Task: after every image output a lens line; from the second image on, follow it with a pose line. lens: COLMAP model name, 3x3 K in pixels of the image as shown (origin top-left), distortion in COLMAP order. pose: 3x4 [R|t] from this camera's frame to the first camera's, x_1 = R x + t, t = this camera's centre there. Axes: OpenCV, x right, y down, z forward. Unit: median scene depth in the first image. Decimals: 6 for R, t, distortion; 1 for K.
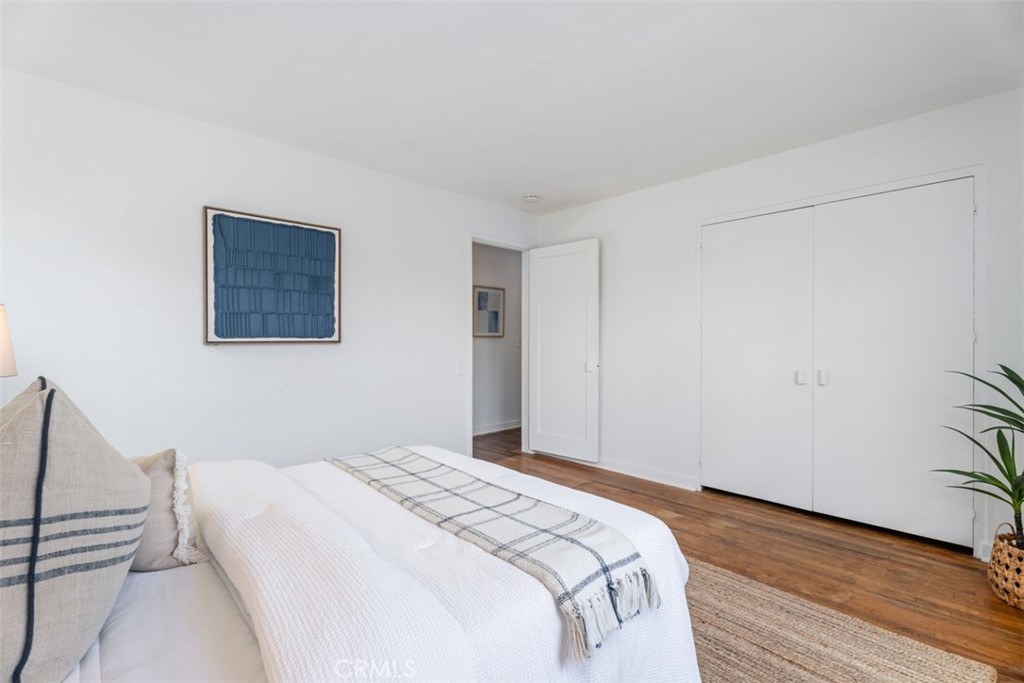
lens RADIAL K [[453.6, 0, 512.0], [0, 453.6, 341.5], [0, 0, 1]] dist [0.000664, -0.000400]
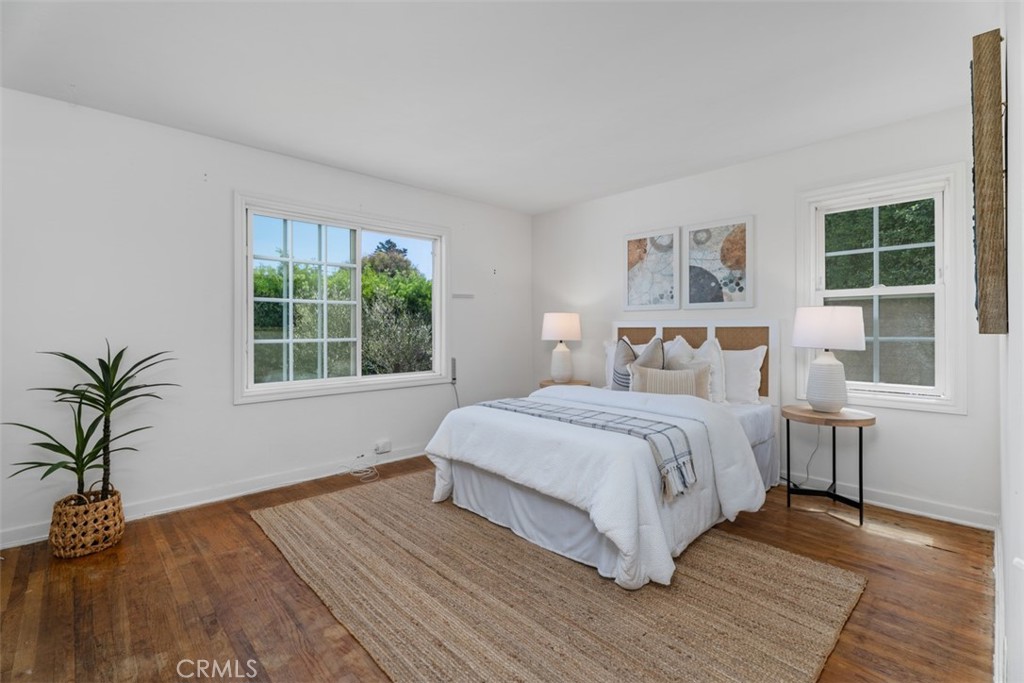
lens RADIAL K [[453.6, 0, 512.0], [0, 453.6, 341.5], [0, 0, 1]] dist [0.000664, -0.000400]
pose [[-0.999999, -0.001174, 0.000012, 0.021938], [-0.001173, 0.999666, 0.025819, -0.001275], [-0.000042, 0.025819, -0.999667, 2.011788]]
